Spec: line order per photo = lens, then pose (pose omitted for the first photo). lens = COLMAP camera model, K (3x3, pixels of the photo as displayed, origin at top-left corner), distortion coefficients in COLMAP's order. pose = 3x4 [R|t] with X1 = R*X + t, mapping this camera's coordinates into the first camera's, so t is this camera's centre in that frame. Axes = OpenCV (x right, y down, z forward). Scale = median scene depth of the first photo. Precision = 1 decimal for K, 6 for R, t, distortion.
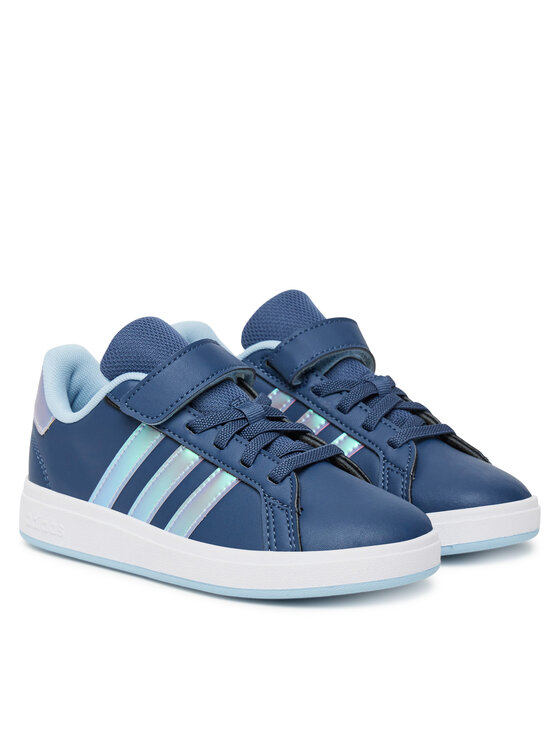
lens RADIAL K [[2204.0, 0, 281.1], [0, 2204.0, 374.3], [0, 0, 1]] dist [-0.606563, 0.000000]
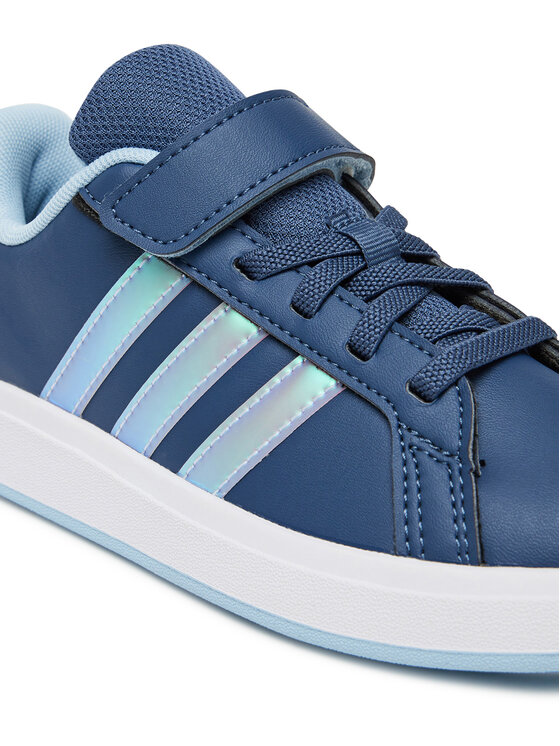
lens RADIAL K [[1056.0, 0, 279.2], [0, 1056.0, 368.5], [0, 0, 1]] dist [0.118962, 0.000000]
pose [[0.998420, 0.056118, -0.002938, -0.031548], [-0.055429, 0.992061, 0.112886, 0.019724], [0.009249, -0.112545, 0.993604, 0.768738]]
